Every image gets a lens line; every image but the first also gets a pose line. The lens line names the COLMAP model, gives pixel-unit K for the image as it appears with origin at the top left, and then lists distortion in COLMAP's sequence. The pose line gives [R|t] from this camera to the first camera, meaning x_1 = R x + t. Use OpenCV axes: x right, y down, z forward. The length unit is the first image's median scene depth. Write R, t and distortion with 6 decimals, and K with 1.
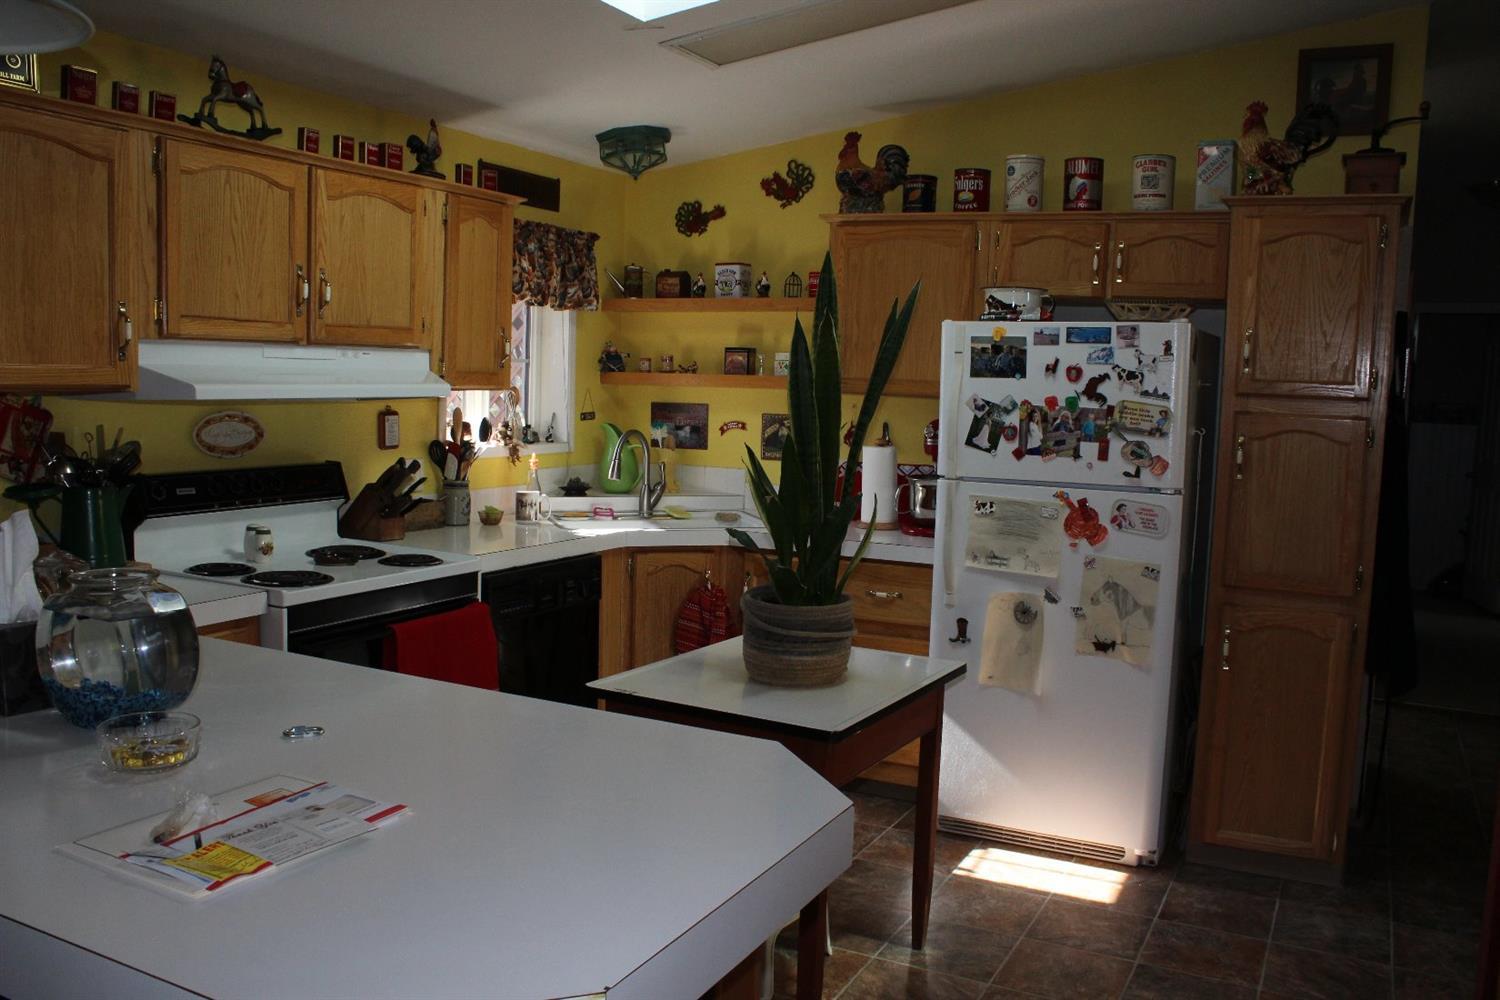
lens RADIAL K [[1306.7, 0, 750.0], [0, 1306.7, 500.0], [0, 0, 1]] dist [-0.048126, 0.002008]
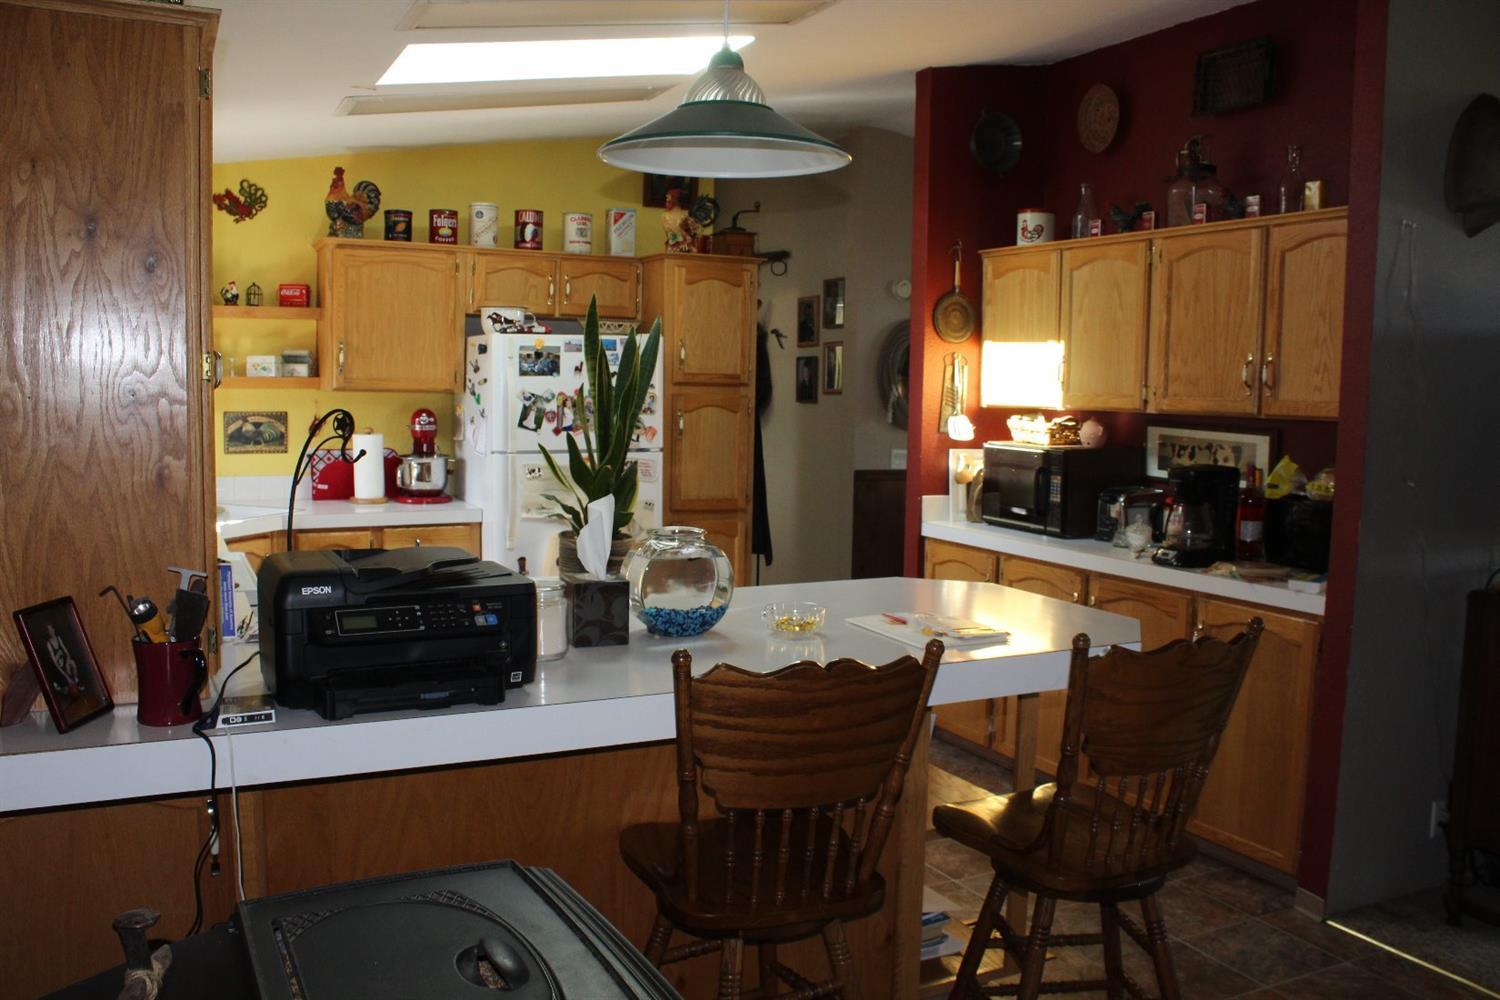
lens RADIAL K [[1343.2, 0, 750.0], [0, 1343.2, 500.0], [0, 0, 1]] dist [-0.004669, -0.000577]
pose [[0.615852, -0.096558, 0.781922, -0.766371], [0.083703, 0.994863, 0.056929, -0.026032], [-0.783403, 0.030389, 0.620771, -0.036066]]
